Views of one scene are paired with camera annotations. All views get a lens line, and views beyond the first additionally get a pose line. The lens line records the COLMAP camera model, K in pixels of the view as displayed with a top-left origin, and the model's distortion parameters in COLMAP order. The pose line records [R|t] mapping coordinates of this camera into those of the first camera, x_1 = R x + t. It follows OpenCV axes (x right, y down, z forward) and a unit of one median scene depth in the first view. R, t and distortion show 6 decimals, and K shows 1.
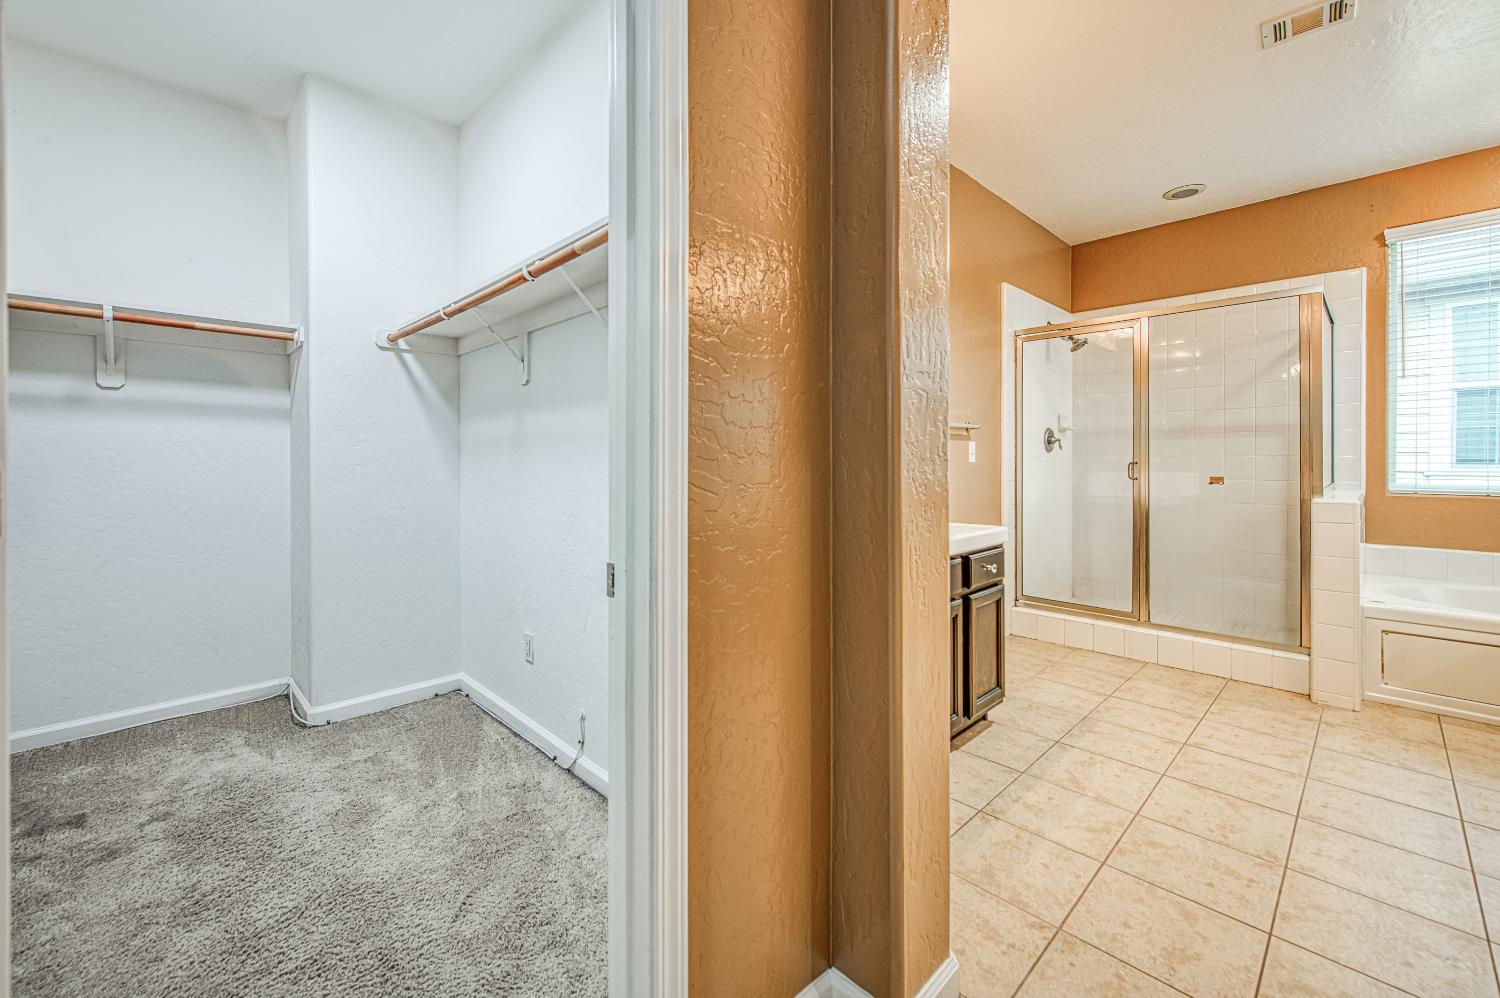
lens RADIAL K [[598.9, 0, 731.5], [0, 598.9, 464.0], [0, 0, 1]] dist [0.002172, -0.003019]
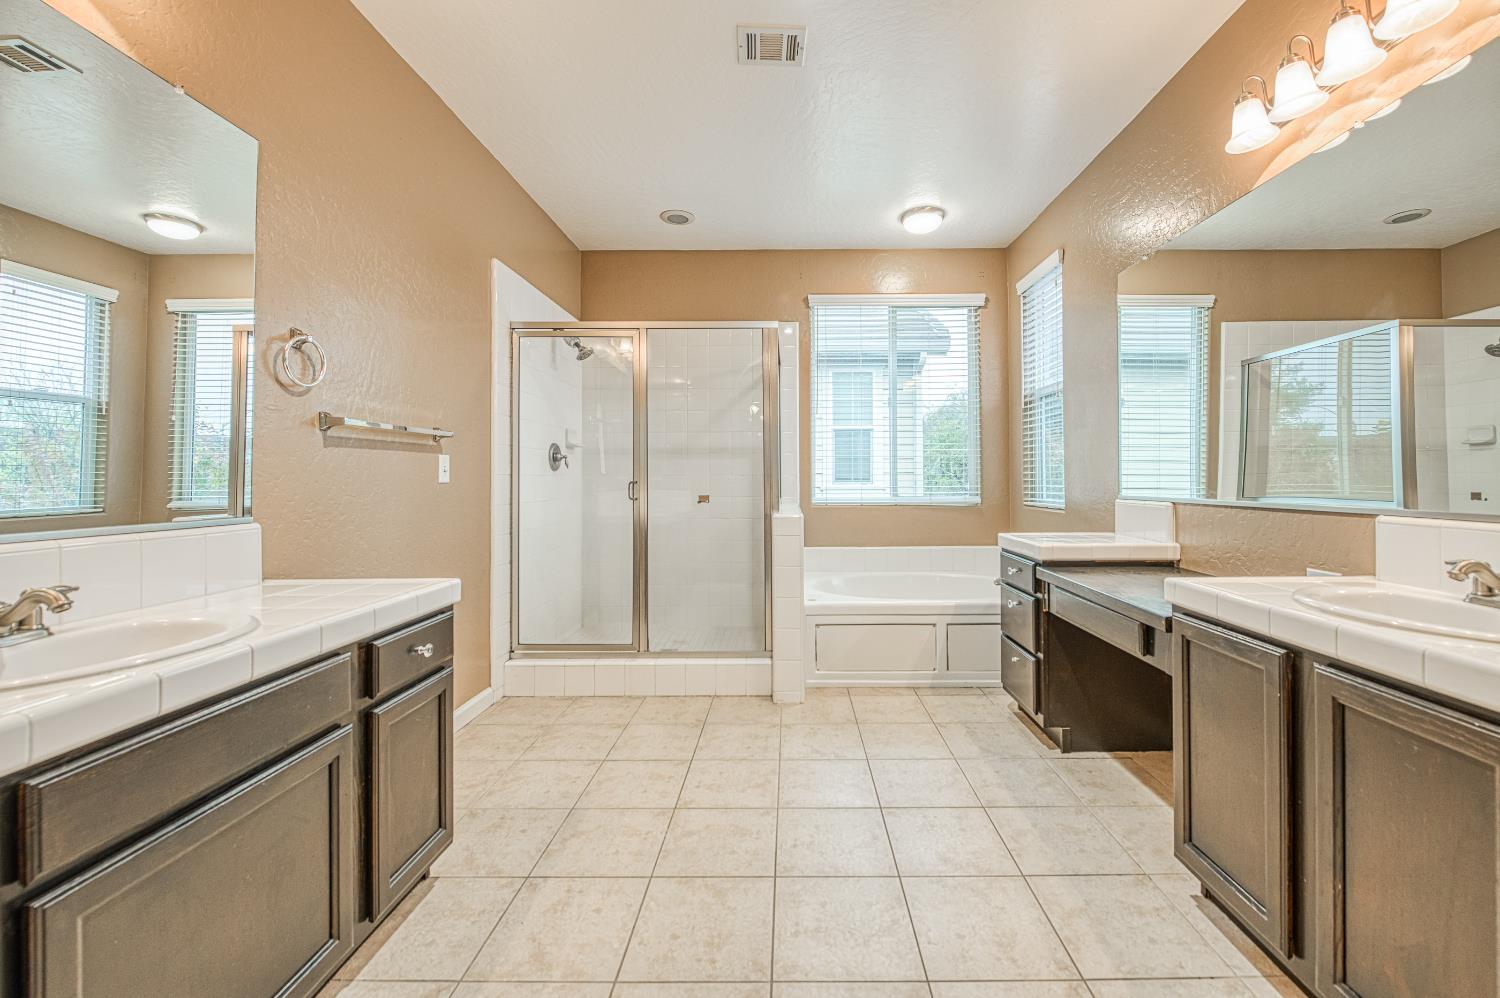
lens RADIAL K [[598.9, 0, 773.8], [0, 598.9, 468.0], [0, 0, 1]] dist [0.002172, -0.003019]
pose [[0.699591, 0.011407, 0.714452, 0.172185], [0.007622, 0.999697, -0.023425, -0.000620], [-0.714503, 0.021833, 0.699292, 0.209152]]
